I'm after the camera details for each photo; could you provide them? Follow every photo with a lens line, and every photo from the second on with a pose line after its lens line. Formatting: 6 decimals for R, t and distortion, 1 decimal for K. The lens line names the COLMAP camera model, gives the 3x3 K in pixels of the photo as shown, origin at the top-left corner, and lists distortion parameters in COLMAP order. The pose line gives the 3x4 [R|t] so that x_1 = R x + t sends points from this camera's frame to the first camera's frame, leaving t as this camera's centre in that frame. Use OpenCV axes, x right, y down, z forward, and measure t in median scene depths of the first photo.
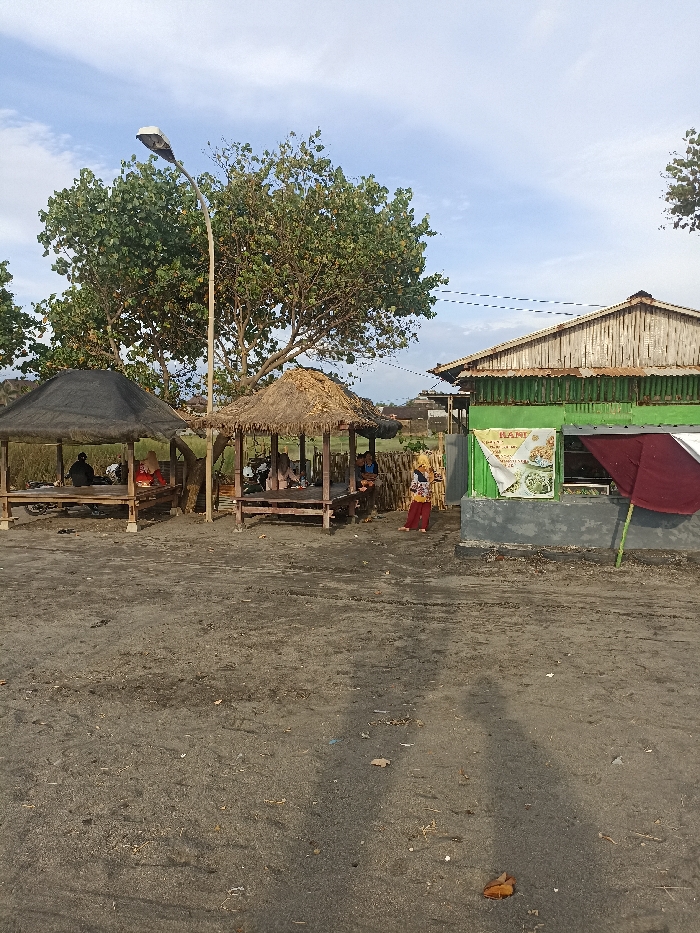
lens RADIAL K [[685.5, 0, 350.0], [0, 685.5, 466.5], [0, 0, 1]] dist [0.010668, -0.006844]
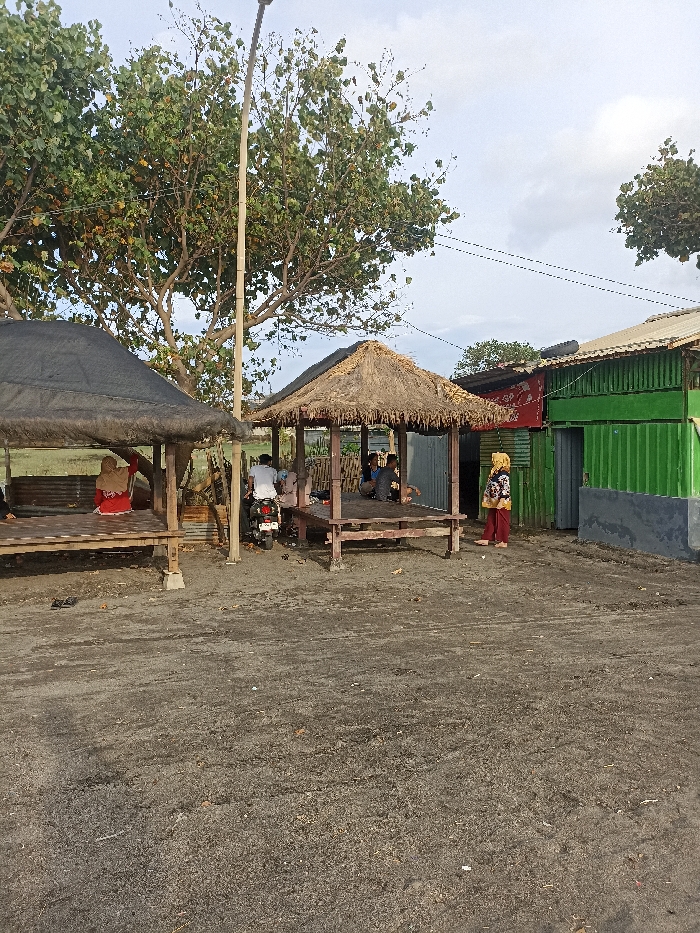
lens RADIAL K [[677.7, 0, 350.0], [0, 677.7, 466.5], [0, 0, 1]] dist [0.030478, 0.000774]
pose [[0.822340, -0.025620, 0.568419, -0.525699], [0.036675, 0.999295, -0.008018, -0.003596], [-0.567813, 0.027440, 0.822700, 0.397658]]
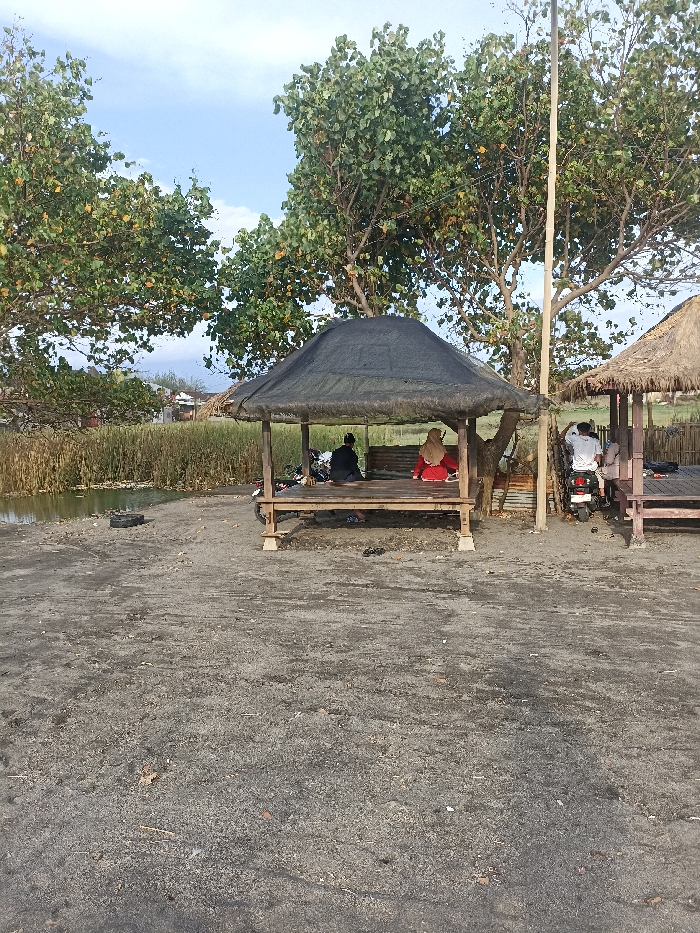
lens RADIAL K [[685.5, 0, 350.0], [0, 685.5, 466.5], [0, 0, 1]] dist [0.010668, -0.006844]
pose [[0.999051, -0.031611, -0.029952, -0.404062], [0.032348, 0.999177, 0.024462, -0.007783], [0.029154, -0.025408, 0.999252, 0.313640]]
